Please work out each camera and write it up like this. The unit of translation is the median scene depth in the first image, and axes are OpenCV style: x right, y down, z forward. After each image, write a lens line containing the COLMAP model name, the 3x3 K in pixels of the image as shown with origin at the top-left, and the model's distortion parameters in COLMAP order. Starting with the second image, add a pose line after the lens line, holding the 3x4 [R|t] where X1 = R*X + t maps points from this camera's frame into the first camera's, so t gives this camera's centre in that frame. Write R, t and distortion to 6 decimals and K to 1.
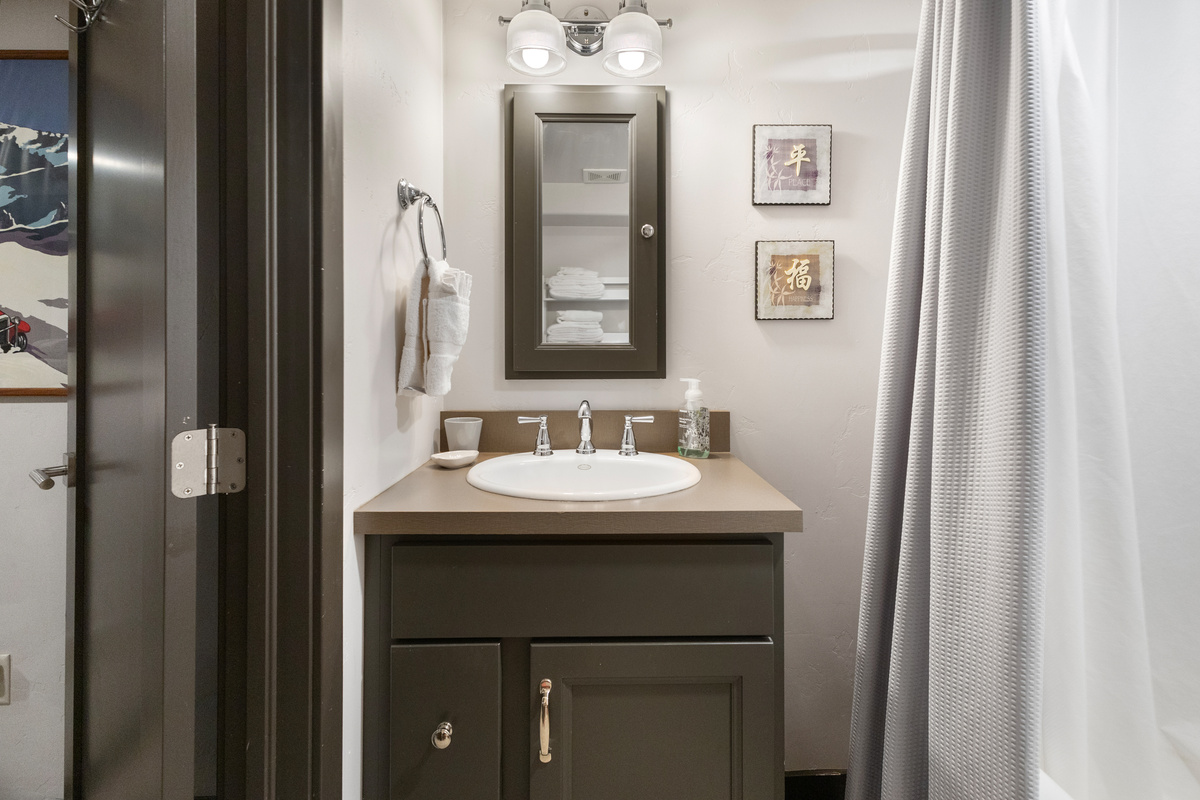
lens RADIAL K [[544.7, 0, 605.4], [0, 544.7, 343.1], [0, 0, 1]] dist [-0.000145, -0.000283]
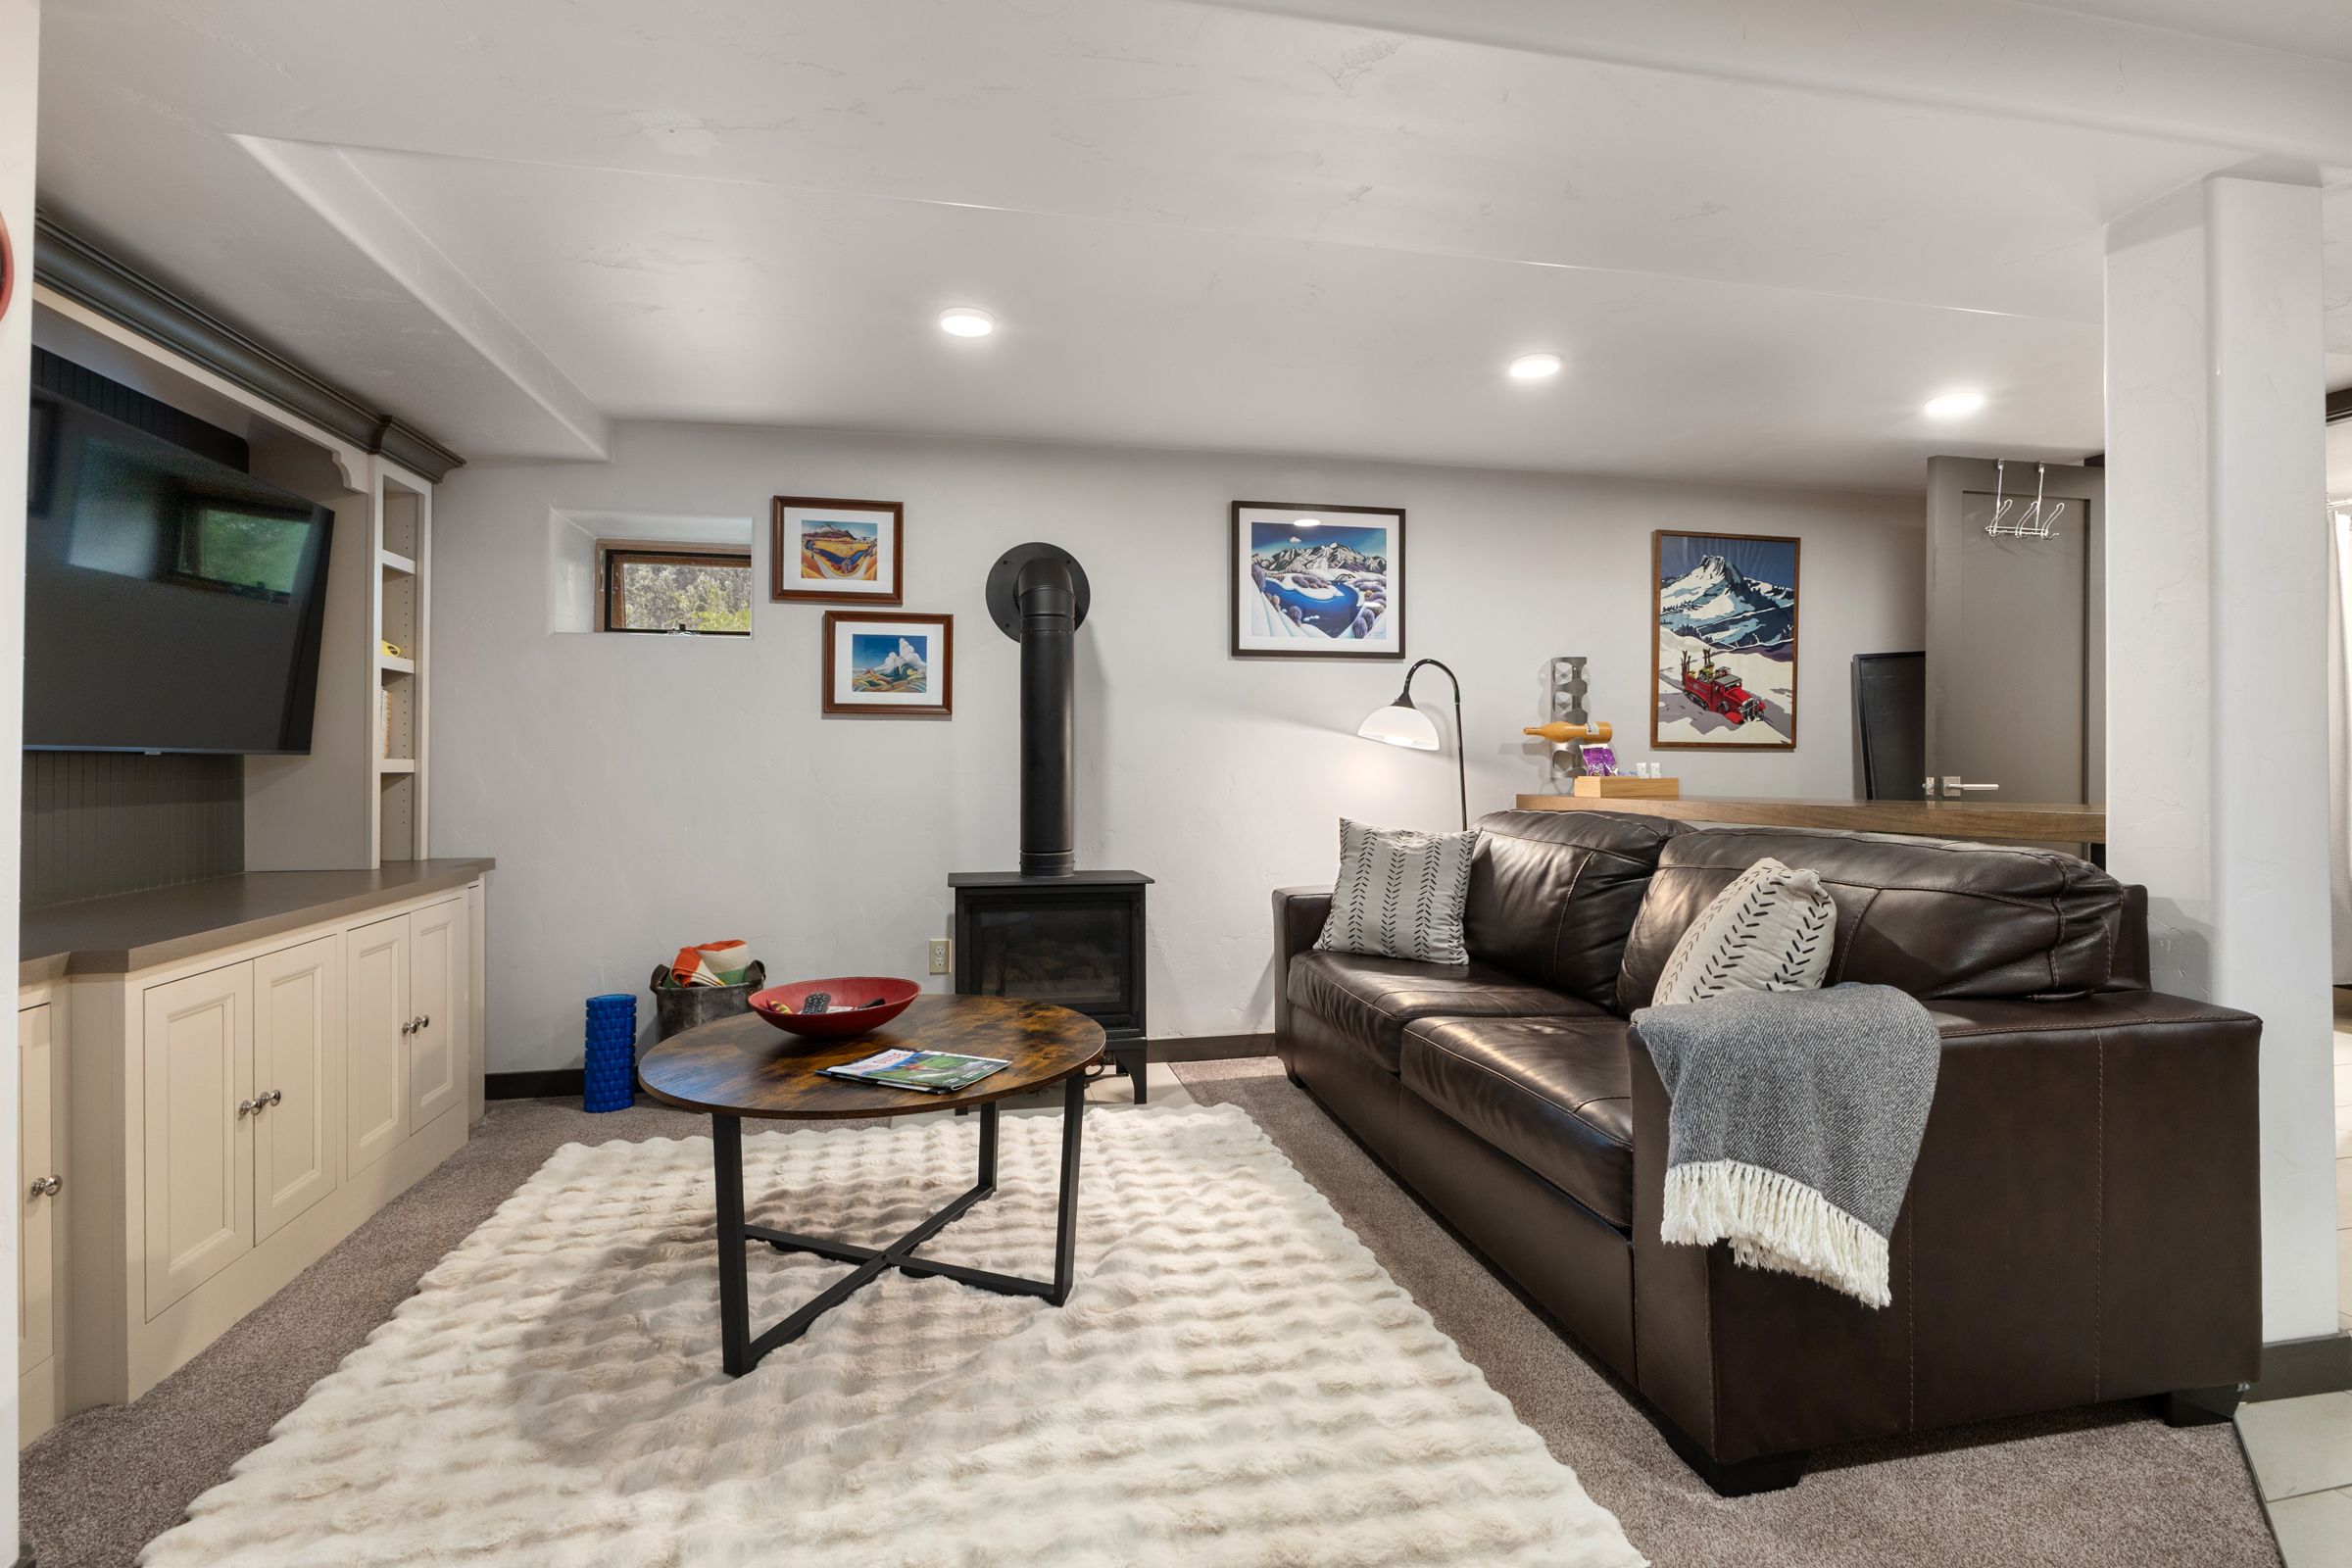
lens RADIAL K [[1057.6, 0, 1172.0], [0, 1057.6, 758.8], [0, 0, 1]] dist [-0.007619, -0.001073]
pose [[0.984520, 0.001924, 0.175261, -3.306627], [-0.003523, 0.999955, 0.008815, 0.106656], [-0.175236, -0.009296, 0.984483, -1.764273]]
